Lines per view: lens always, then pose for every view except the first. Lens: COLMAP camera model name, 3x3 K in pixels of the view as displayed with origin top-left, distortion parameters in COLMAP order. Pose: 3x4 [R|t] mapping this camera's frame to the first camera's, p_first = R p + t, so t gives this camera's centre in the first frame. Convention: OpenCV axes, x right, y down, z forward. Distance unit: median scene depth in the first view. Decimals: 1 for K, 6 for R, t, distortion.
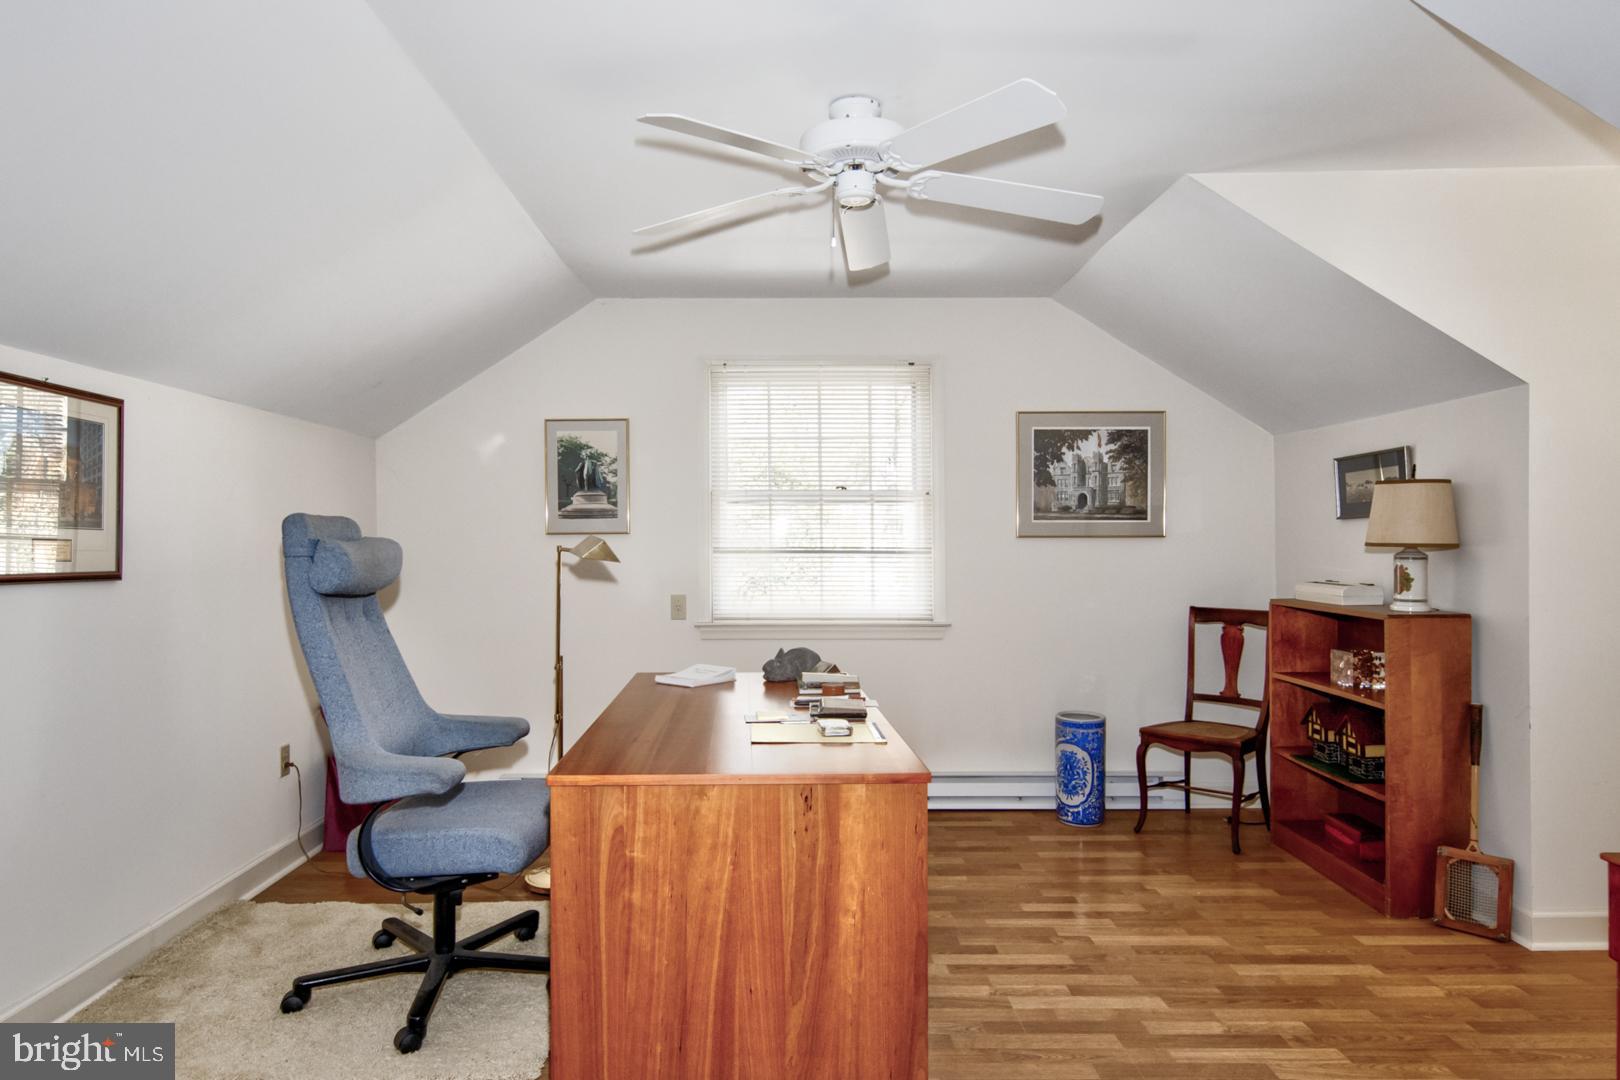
lens RADIAL K [[1067.7, 0, 806.8], [0, 1067.7, 545.4], [0, 0, 1]] dist [0.022719, -0.001626]
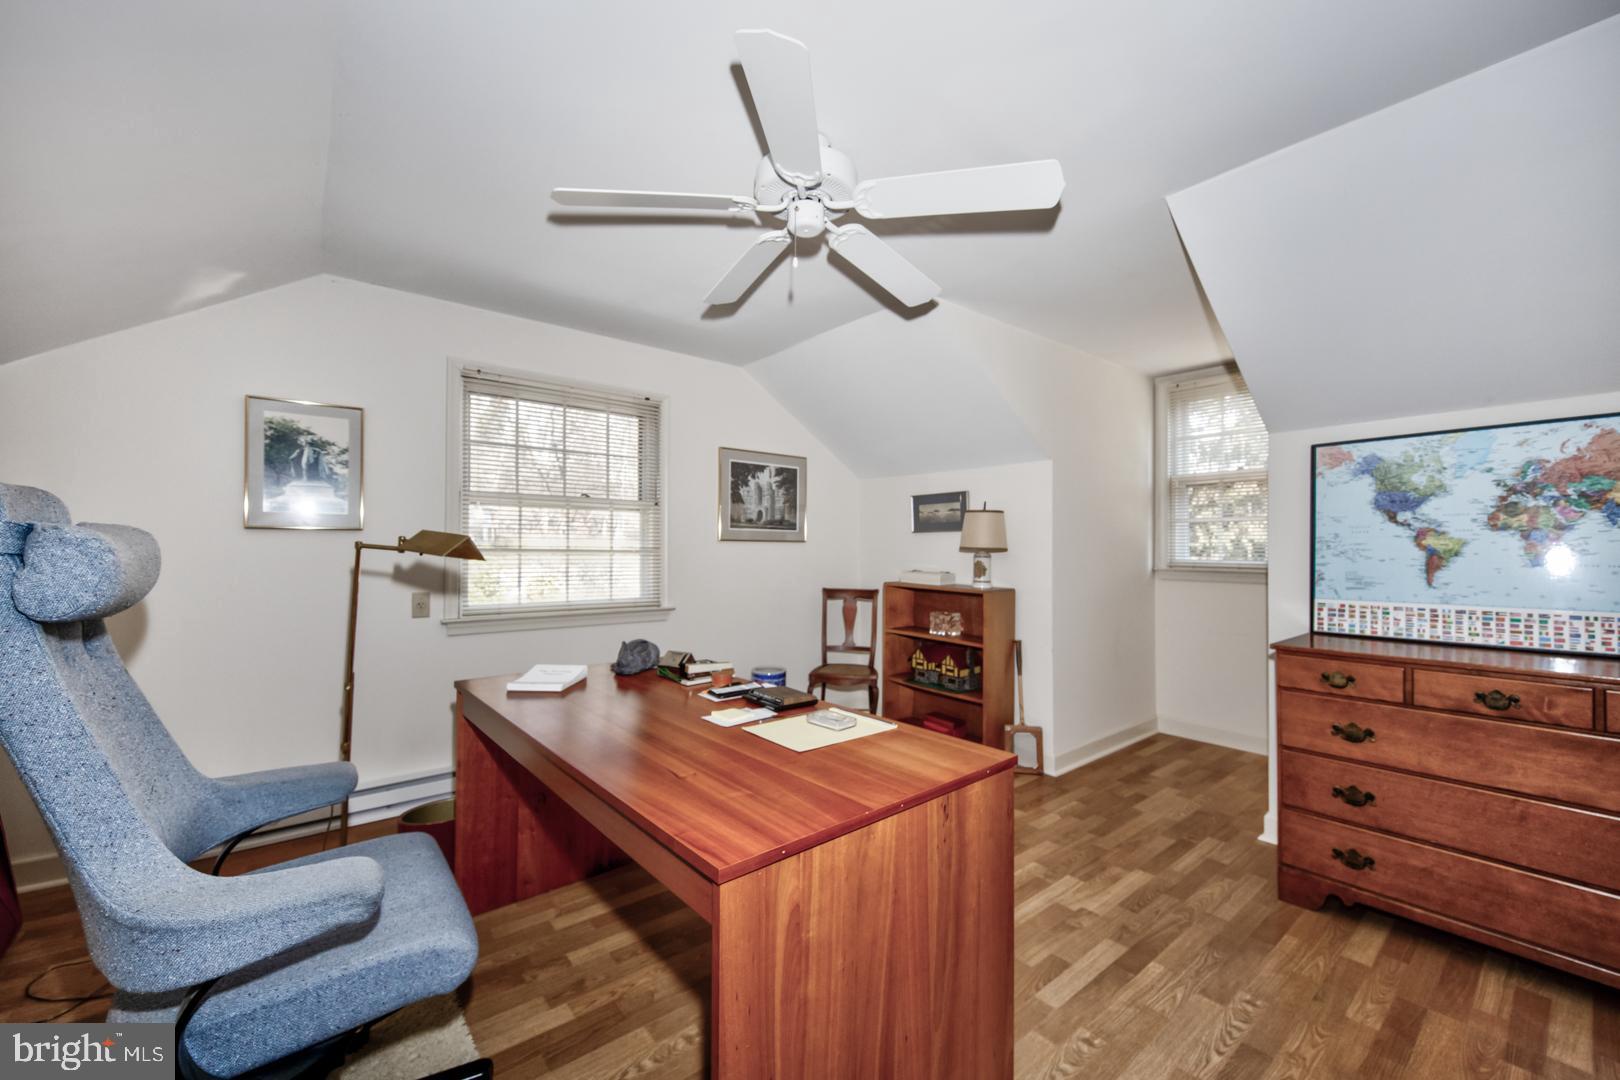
lens RADIAL K [[640.7, 0, 811.9], [0, 640.7, 533.5], [0, 0, 1]] dist [0.002004, -0.000187]
pose [[0.761391, 0.023673, 0.647861, -0.243737], [-0.009657, 0.999636, -0.025178, 0.002825], [-0.648222, 0.012914, 0.761342, 0.327612]]
